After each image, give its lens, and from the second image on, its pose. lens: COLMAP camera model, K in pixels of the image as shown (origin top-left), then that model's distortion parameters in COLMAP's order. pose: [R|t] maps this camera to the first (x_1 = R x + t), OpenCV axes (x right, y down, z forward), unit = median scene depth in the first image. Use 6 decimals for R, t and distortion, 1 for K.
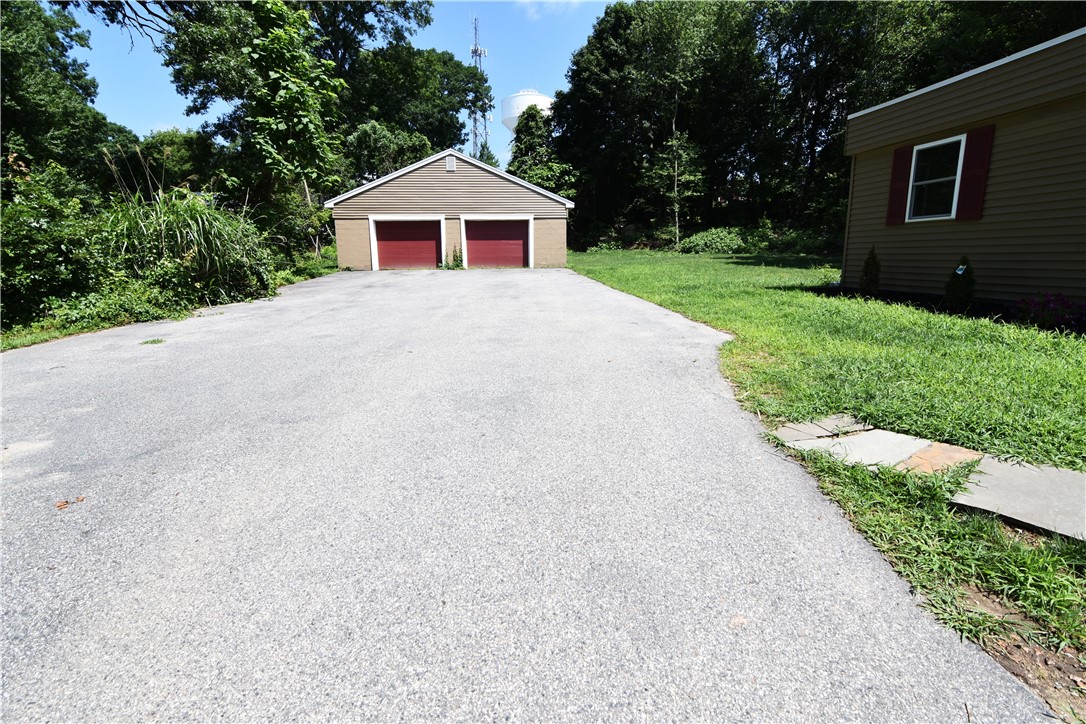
lens RADIAL K [[525.6, 0, 543.7], [0, 525.6, 356.8], [0, 0, 1]] dist [-0.018601, 0.000256]
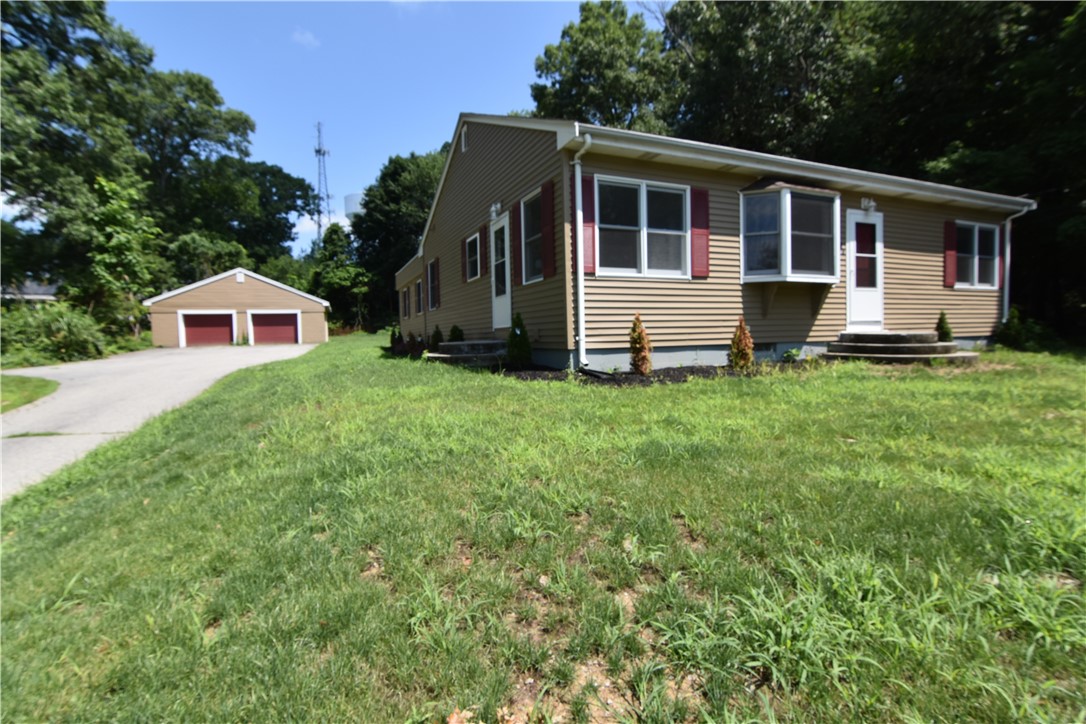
lens RADIAL K [[527.8, 0, 543.0], [0, 527.8, 362.0], [0, 0, 1]] dist [-0.002609, 0.000024]
pose [[0.969068, -0.022984, 0.245719, 0.234674], [0.058088, 0.988924, -0.136586, 0.108444], [-0.239858, 0.146634, 0.959670, -0.518298]]
